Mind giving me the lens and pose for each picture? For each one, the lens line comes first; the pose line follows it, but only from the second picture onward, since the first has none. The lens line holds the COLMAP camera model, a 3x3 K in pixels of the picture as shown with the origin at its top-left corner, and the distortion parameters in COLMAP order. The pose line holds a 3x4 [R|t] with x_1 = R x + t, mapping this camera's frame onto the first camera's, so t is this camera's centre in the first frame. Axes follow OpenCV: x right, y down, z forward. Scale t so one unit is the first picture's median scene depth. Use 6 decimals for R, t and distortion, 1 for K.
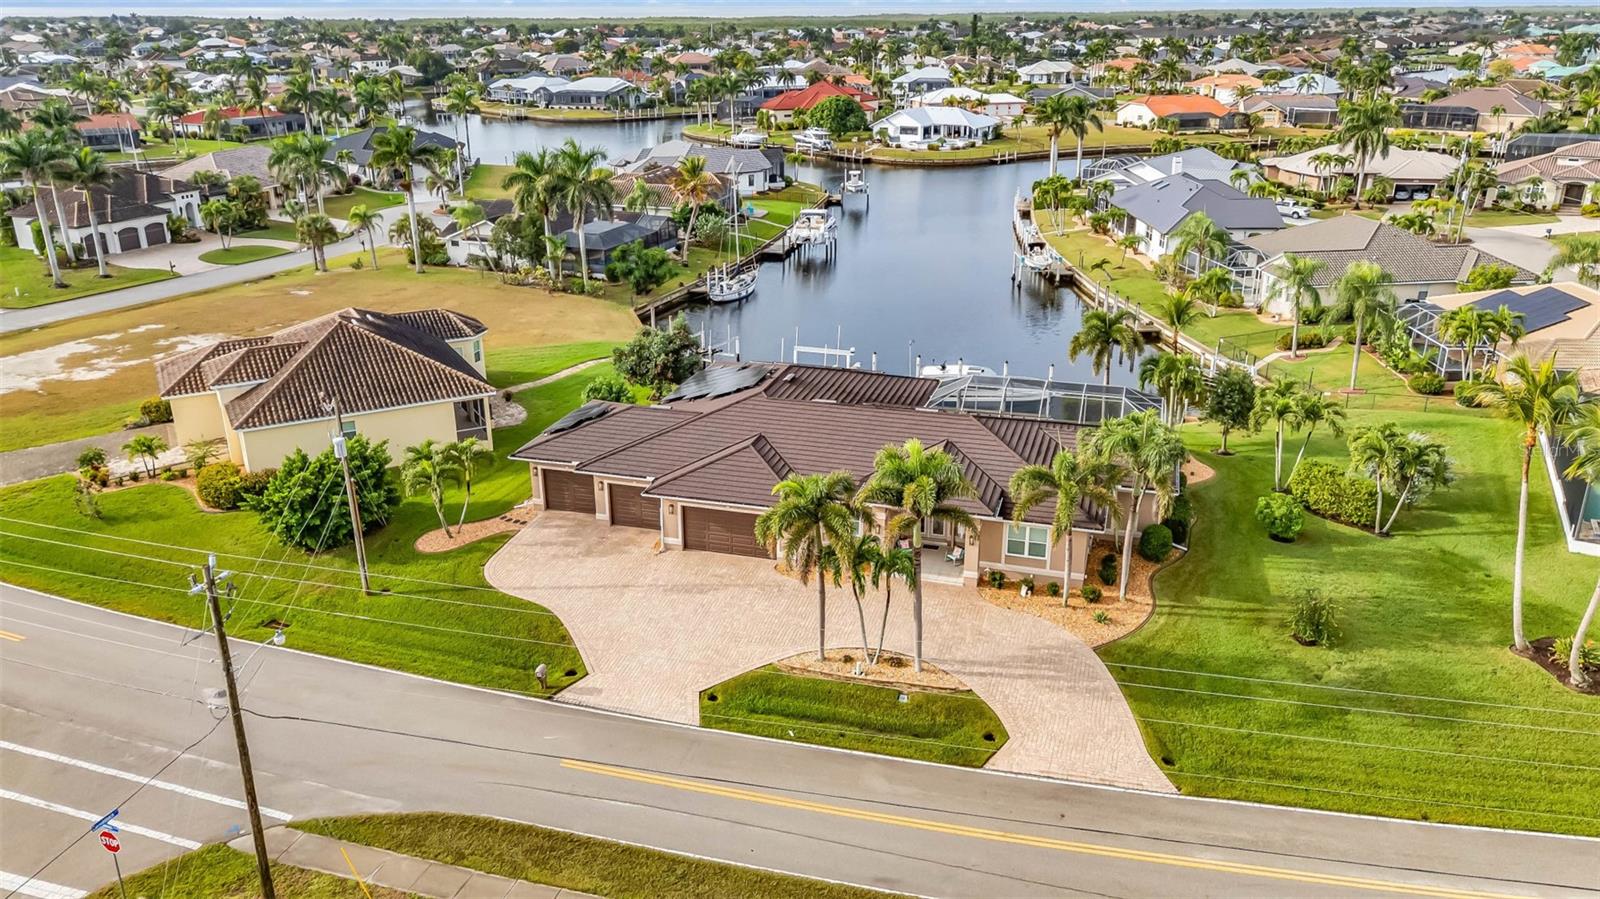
lens RADIAL K [[1168.1, 0, 806.0], [0, 1168.1, 450.8], [0, 0, 1]] dist [0.066687, -0.059695]
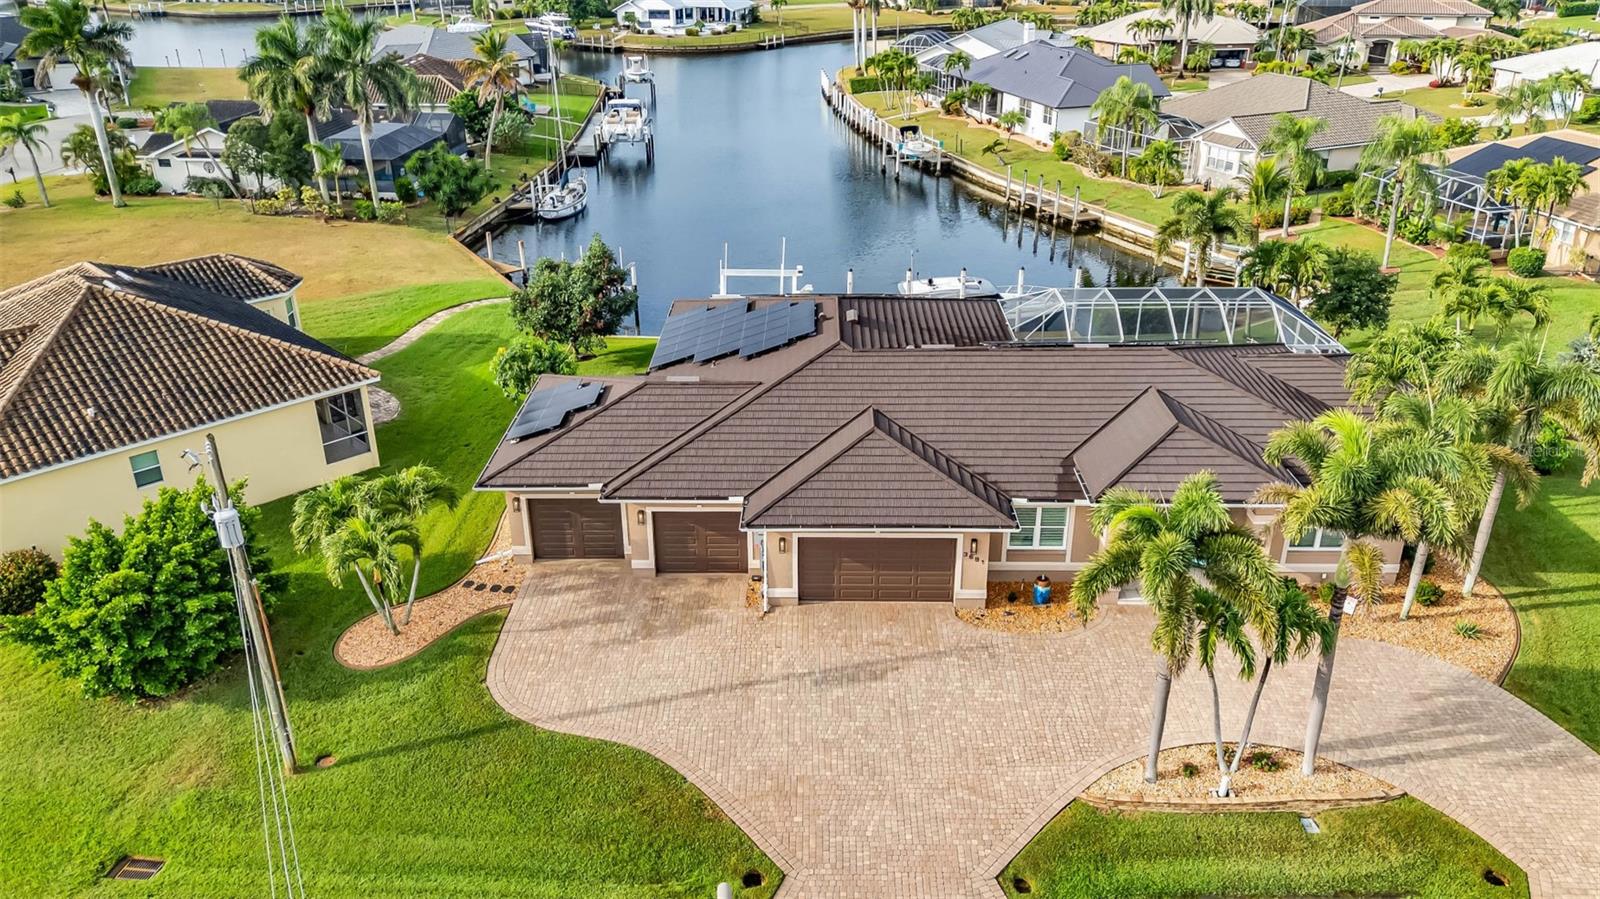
lens RADIAL K [[1168.1, 0, 805.3], [0, 1168.1, 452.6], [0, 0, 1]] dist [0.066687, -0.059695]
pose [[0.962936, -0.116669, 0.243191, -0.133605], [0.097877, 0.991299, 0.088017, -0.028550], [-0.251344, -0.060952, 0.965977, 0.209899]]
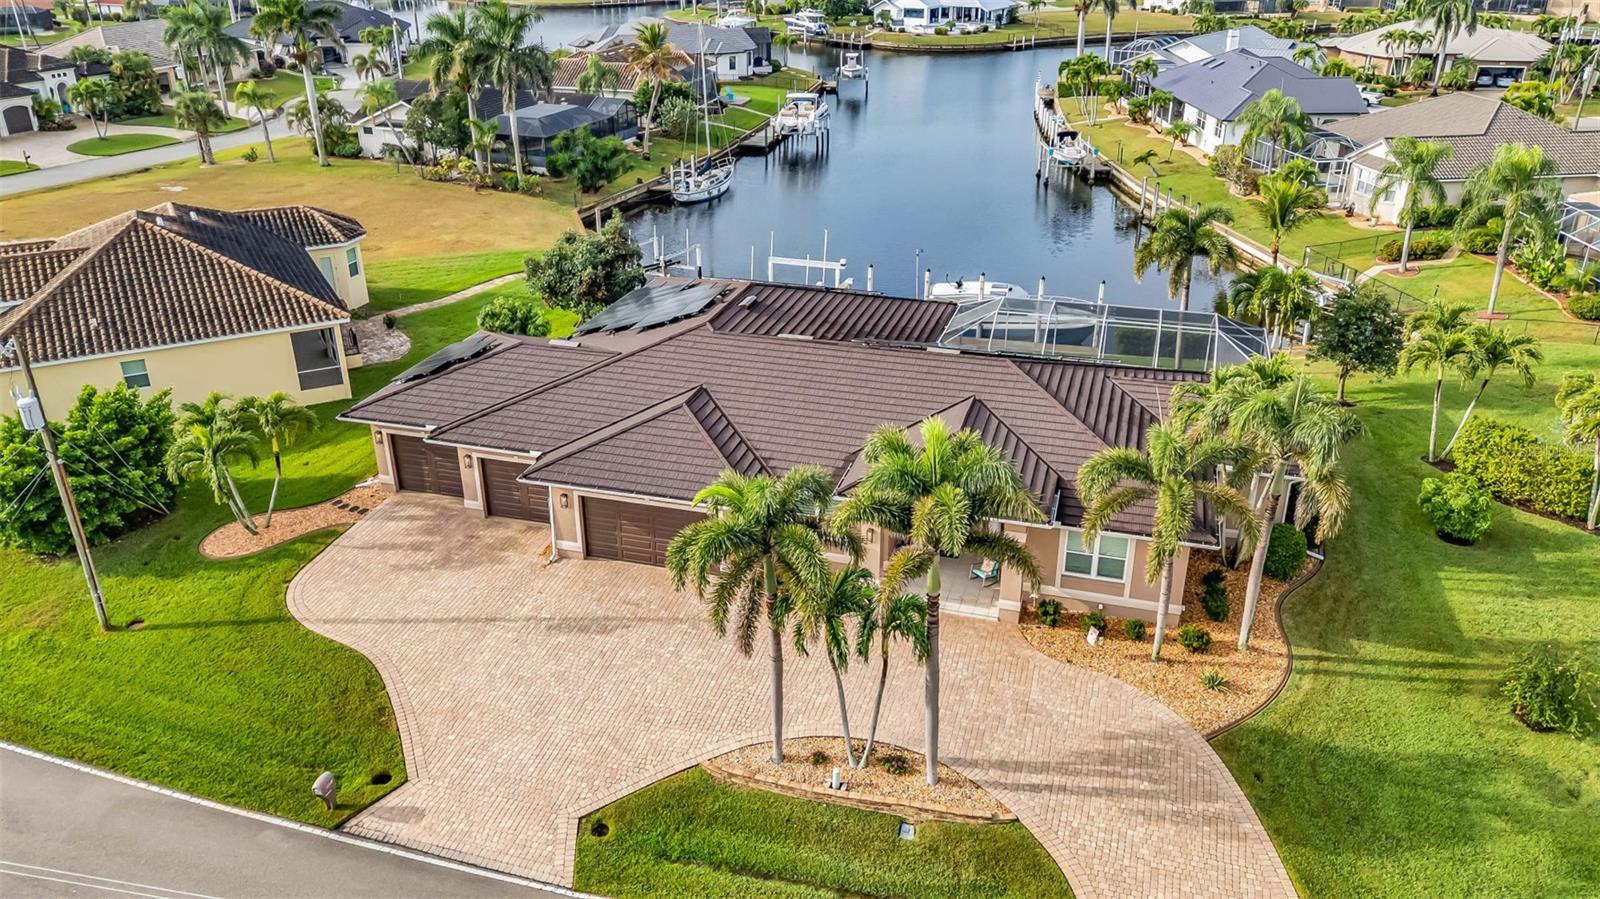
lens RADIAL K [[1168.1, 0, 805.1], [0, 1168.1, 454.0], [0, 0, 1]] dist [0.066687, -0.059695]
pose [[0.999998, 0.001744, -0.000453, 0.012748], [-0.001703, 0.996998, 0.077407, -0.015628], [0.000587, -0.077406, 0.996999, 0.174769]]
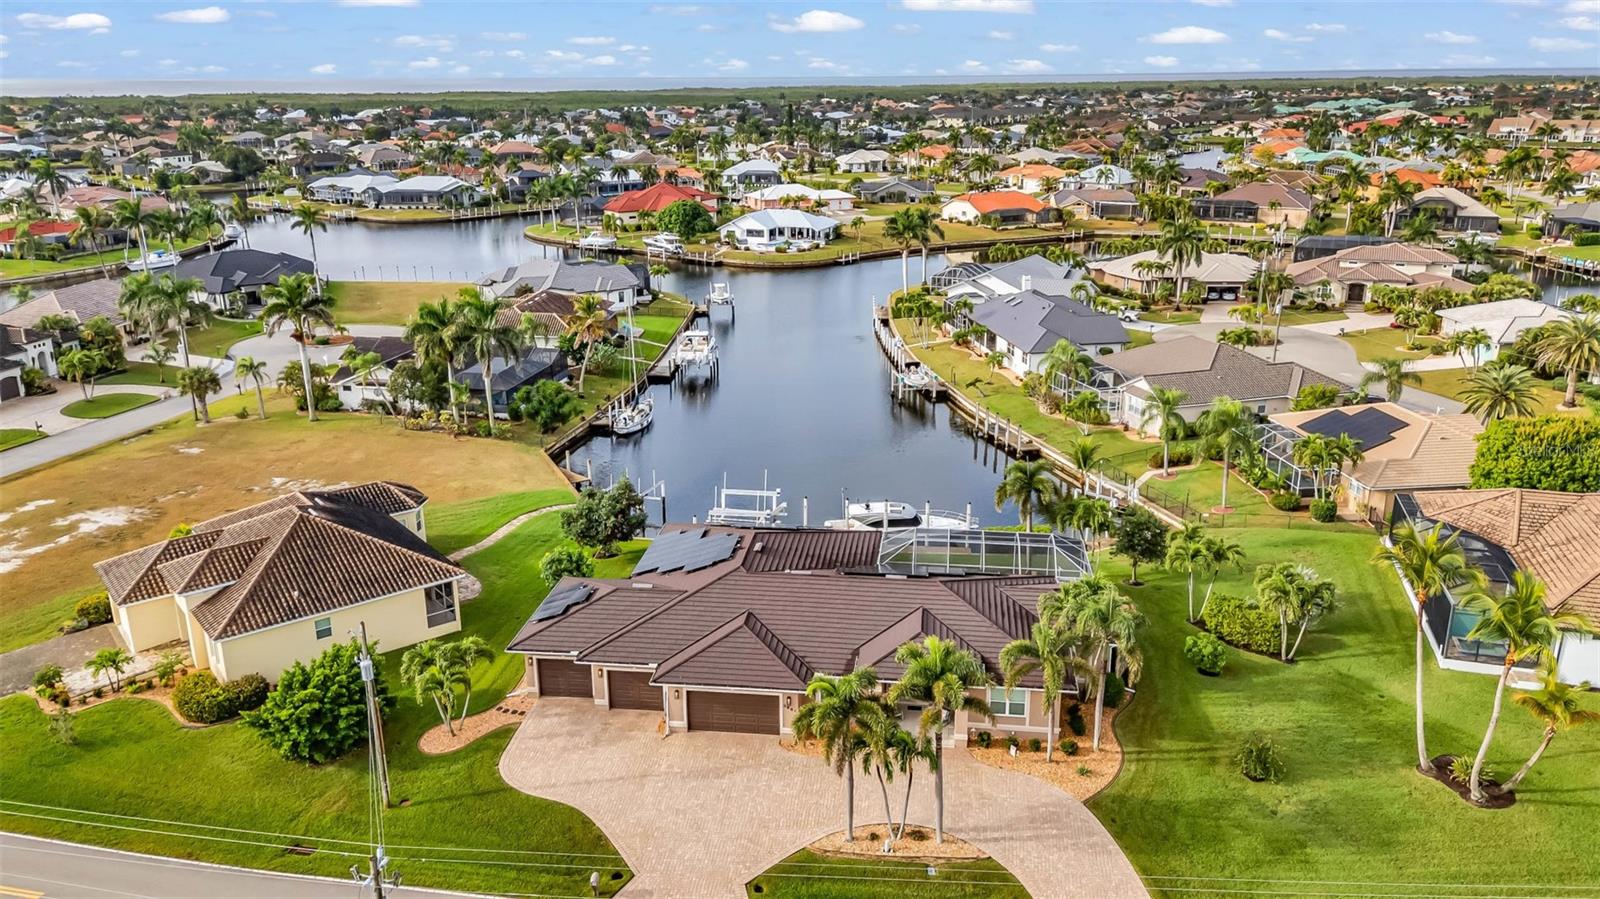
lens RADIAL K [[1168.1, 0, 806.1], [0, 1168.1, 445.1], [0, 0, 1]] dist [0.066687, -0.059695]
pose [[0.986883, -0.050784, 0.153239, -0.080672], [0.059500, 0.996829, -0.052835, -0.060217], [-0.150070, 0.061259, 0.986776, -0.044387]]
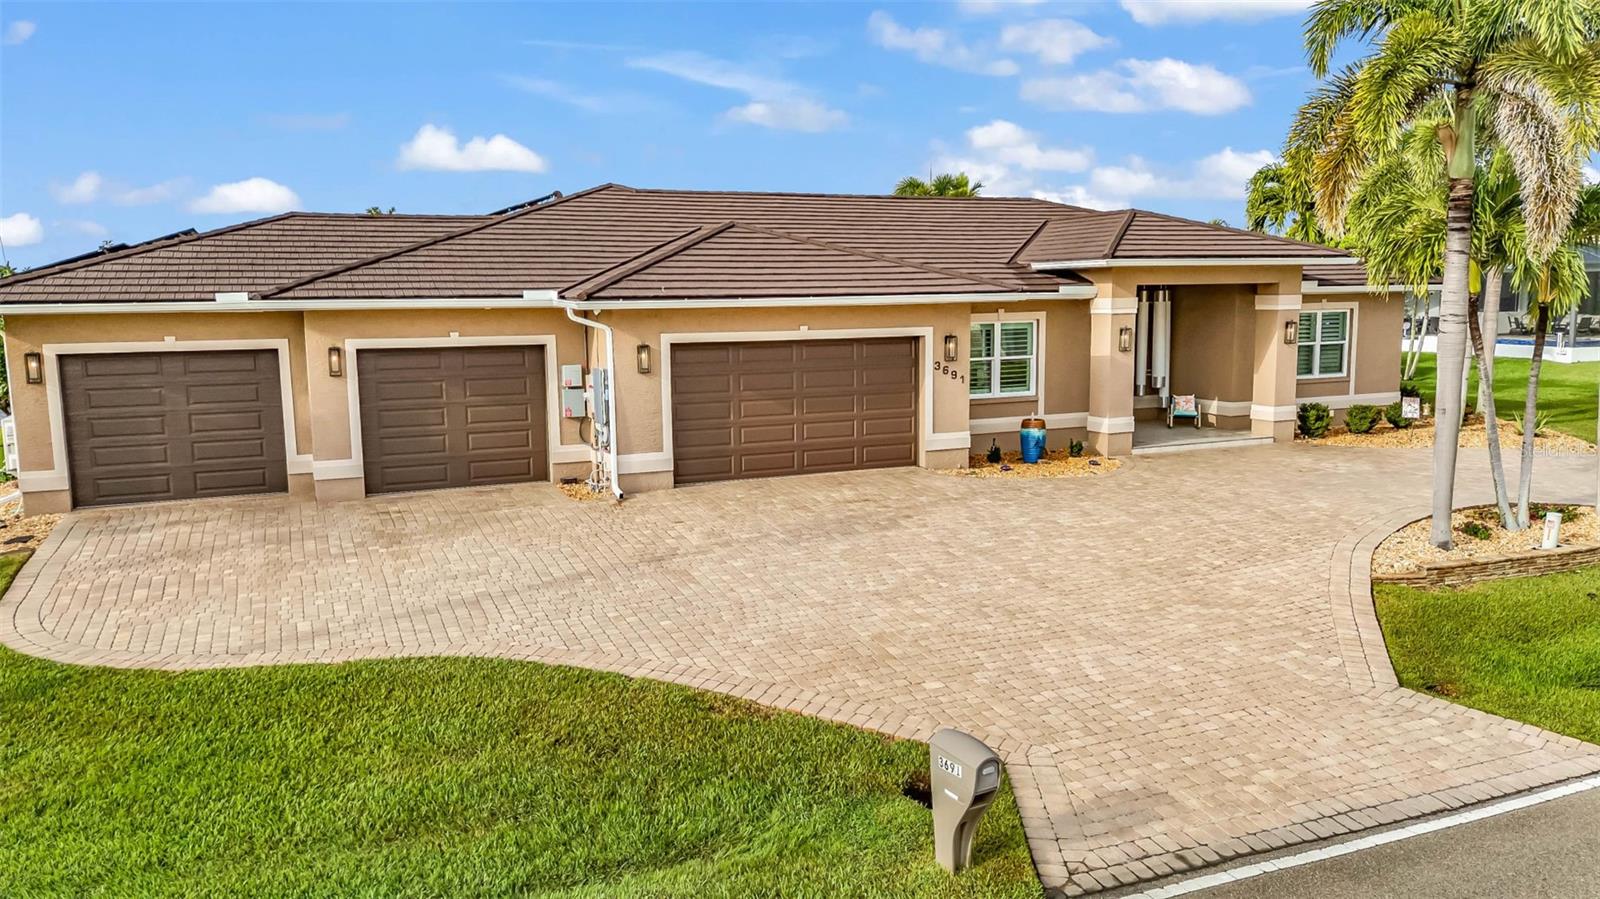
lens RADIAL K [[1168.1, 0, 804.8], [0, 1168.1, 444.5], [0, 0, 1]] dist [0.066687, -0.059695]
pose [[0.761103, -0.090027, 0.642352, -0.159856], [0.238481, 0.959796, -0.148051, 0.072075], [-0.603198, 0.265871, 0.751974, 0.386069]]
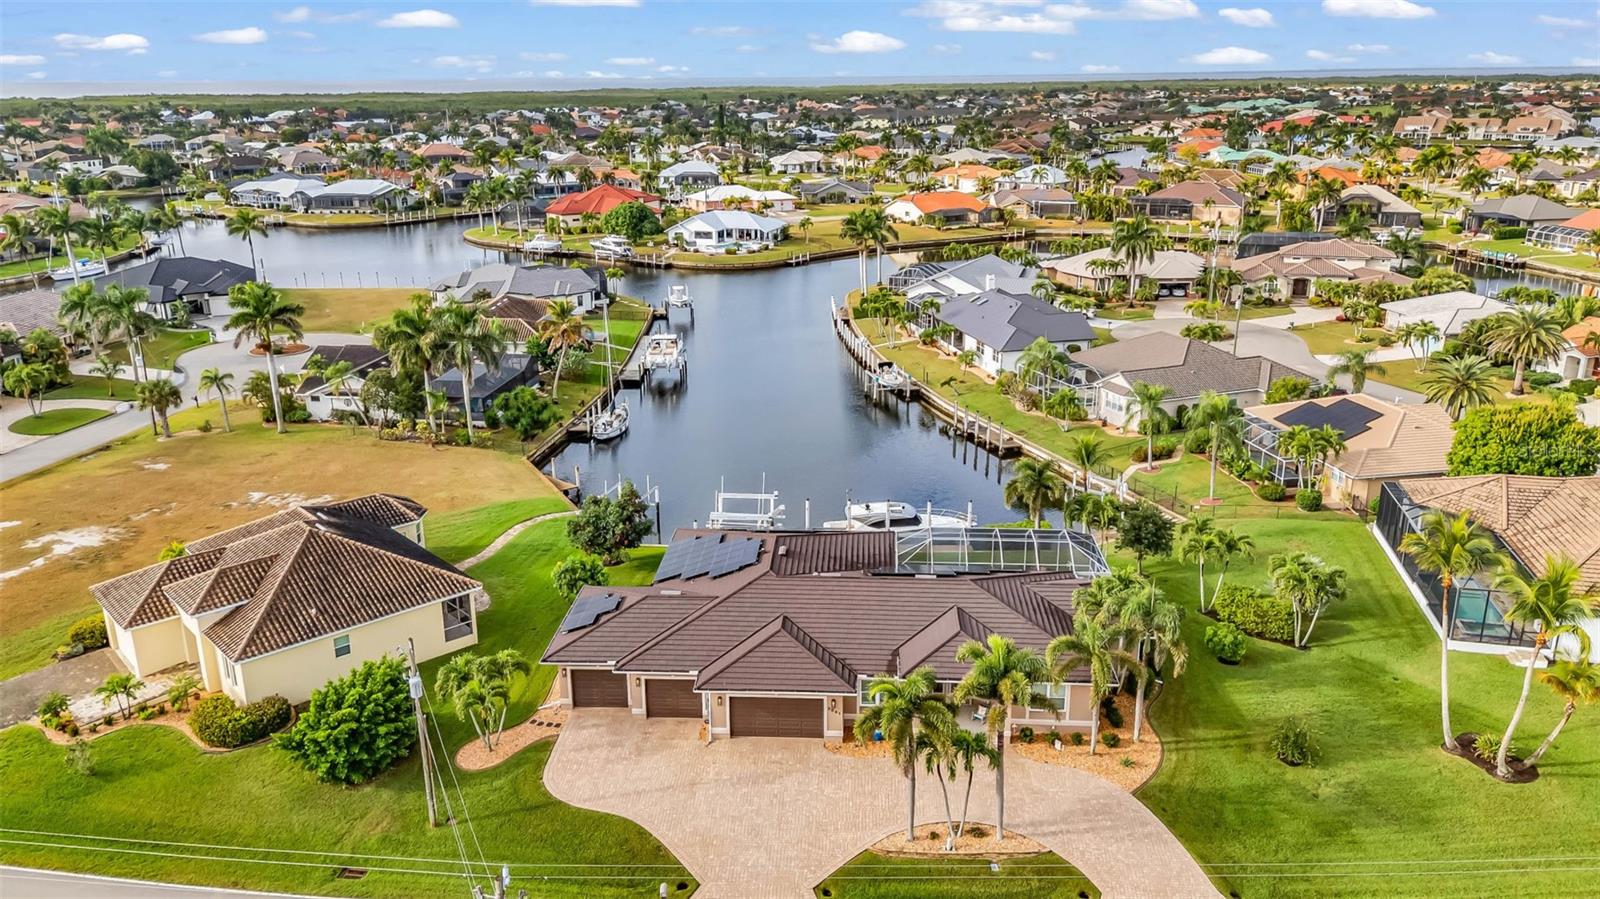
lens RADIAL K [[1168.1, 0, 806.2], [0, 1168.1, 444.8], [0, 0, 1]] dist [0.066687, -0.059695]
pose [[0.973741, -0.071680, 0.216079, -0.134317], [0.084113, 0.995256, -0.048893, -0.065302], [-0.211549, 0.065784, 0.975151, -0.035041]]
